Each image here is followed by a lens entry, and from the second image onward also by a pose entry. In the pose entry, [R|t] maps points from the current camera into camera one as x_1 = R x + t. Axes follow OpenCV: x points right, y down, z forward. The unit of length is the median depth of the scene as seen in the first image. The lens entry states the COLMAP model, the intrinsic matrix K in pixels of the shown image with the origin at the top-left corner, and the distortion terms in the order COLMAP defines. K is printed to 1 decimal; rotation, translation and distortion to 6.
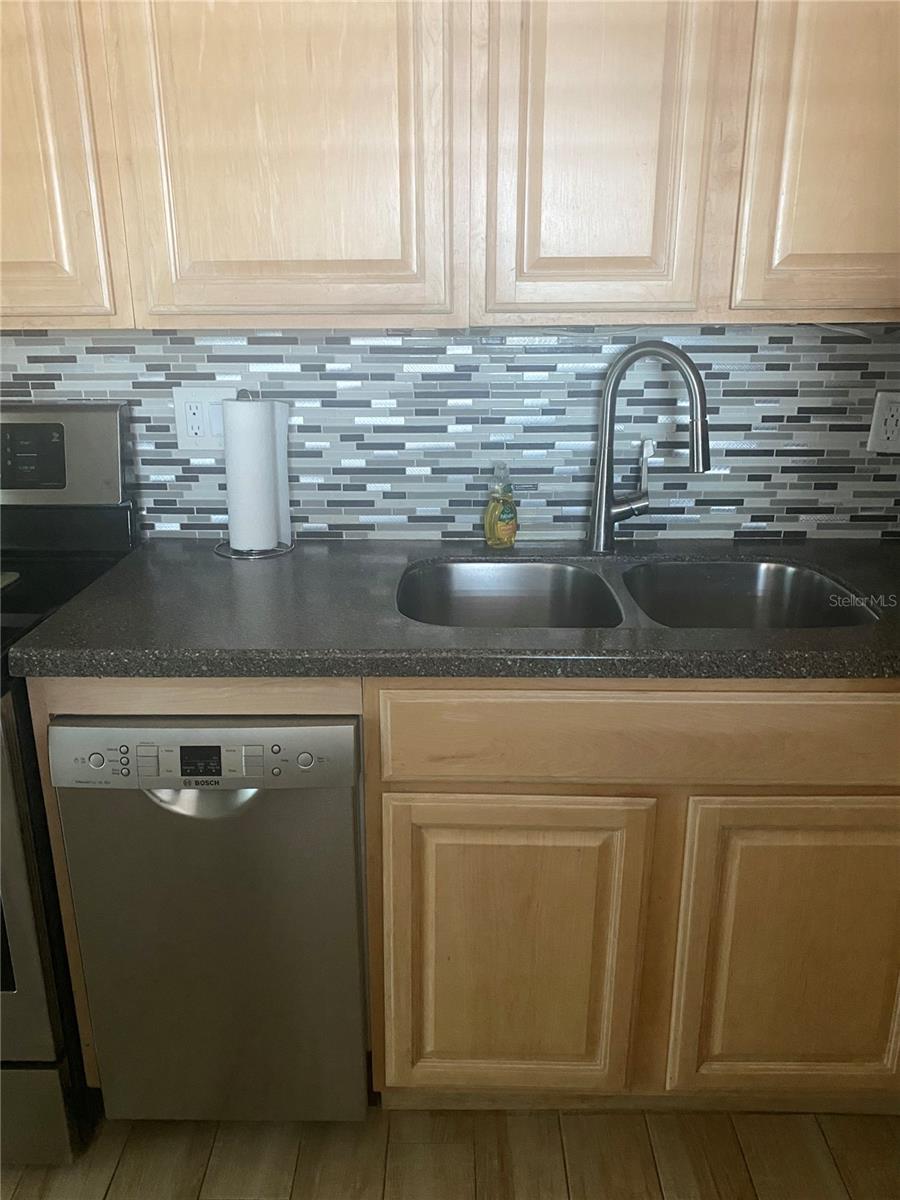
lens RADIAL K [[918.9, 0, 453.5], [0, 918.9, 593.1], [0, 0, 1]] dist [0.113964, -0.277577]
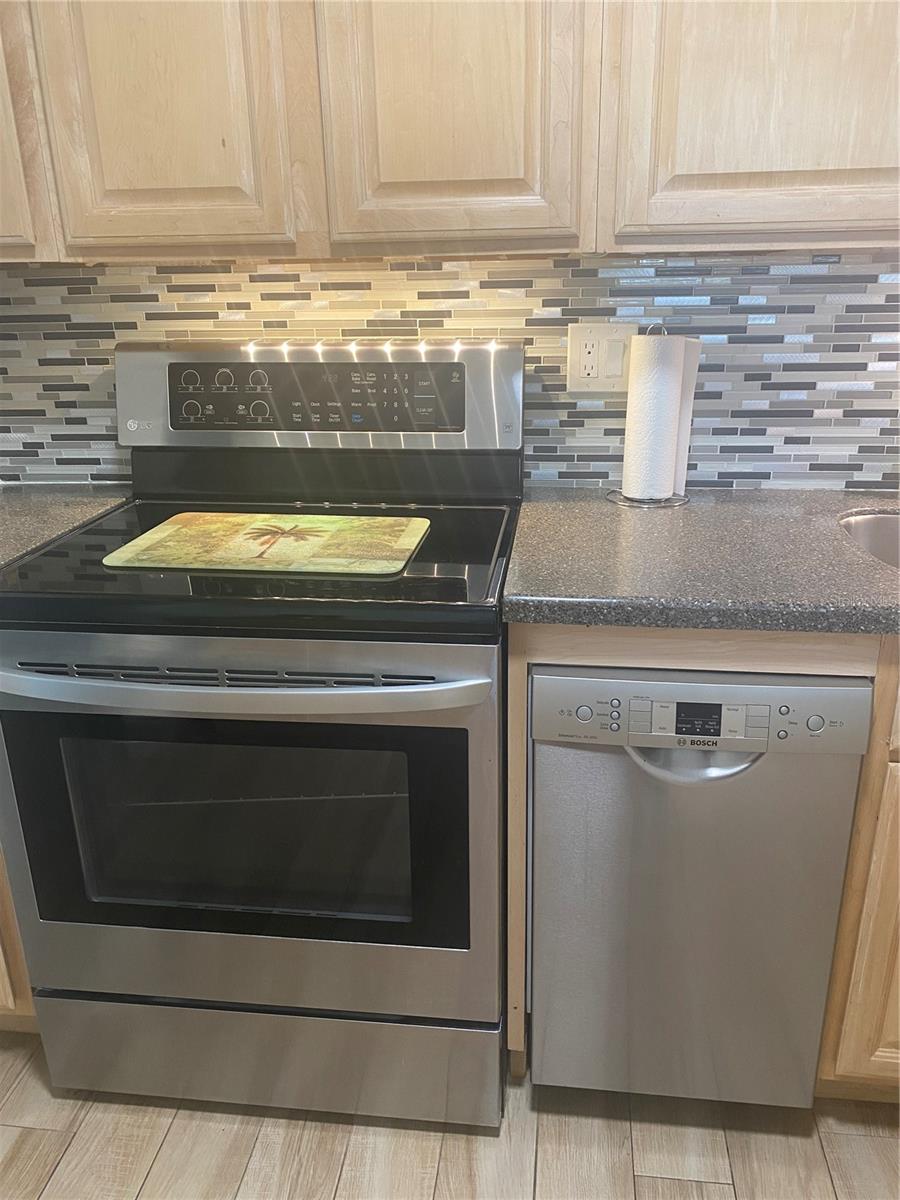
lens RADIAL K [[918.9, 0, 453.5], [0, 918.9, 593.1], [0, 0, 1]] dist [0.113964, -0.277577]
pose [[0.995082, 0.021432, -0.096712, -0.319791], [-0.018596, 0.999373, 0.030133, 0.023812], [0.097298, -0.028187, 0.994856, 0.048778]]
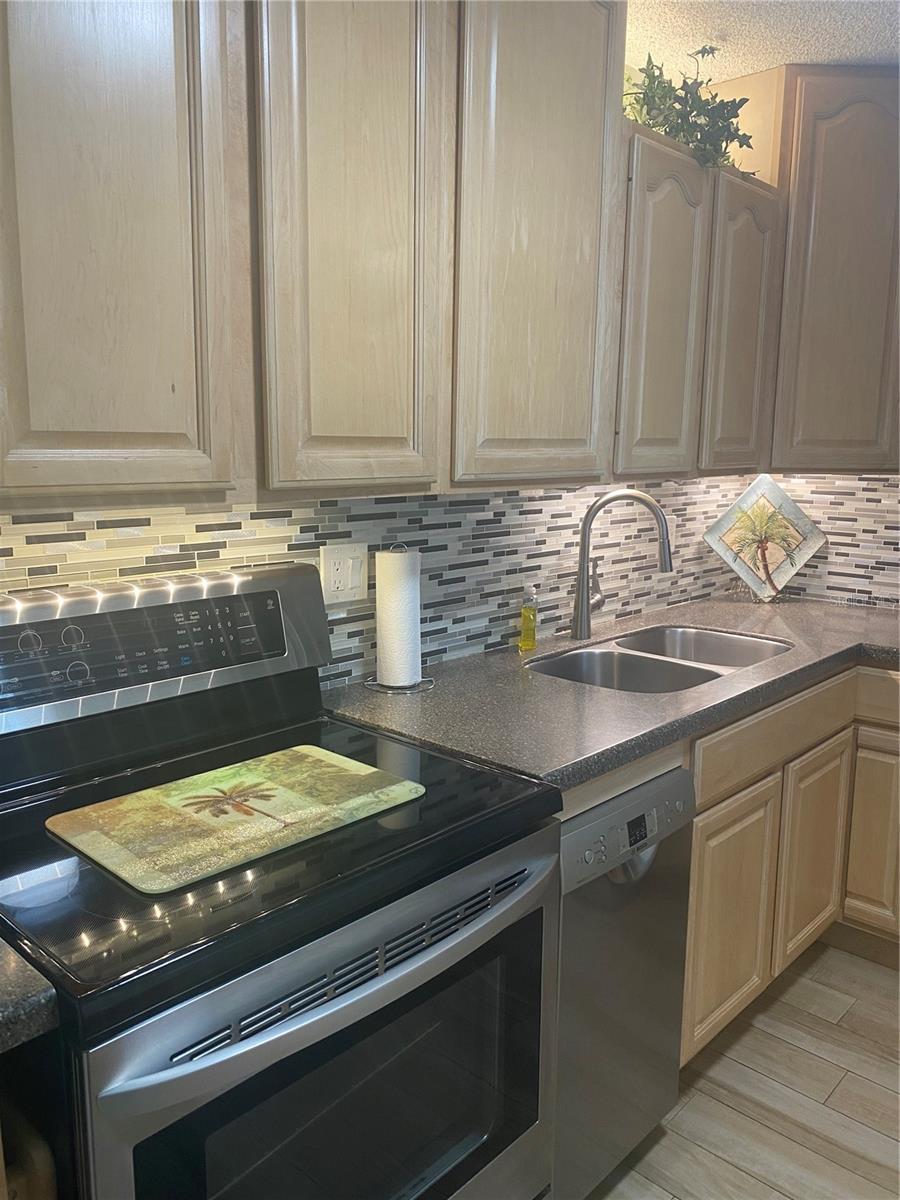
lens RADIAL K [[899.4, 0, 453.8], [0, 899.4, 587.4], [0, 0, 1]] dist [0.105843, -0.228962]
pose [[0.673390, -0.107529, 0.731425, -0.942218], [0.217286, 0.974455, -0.056788, -0.086020], [-0.706634, 0.197169, 0.679553, 0.211376]]
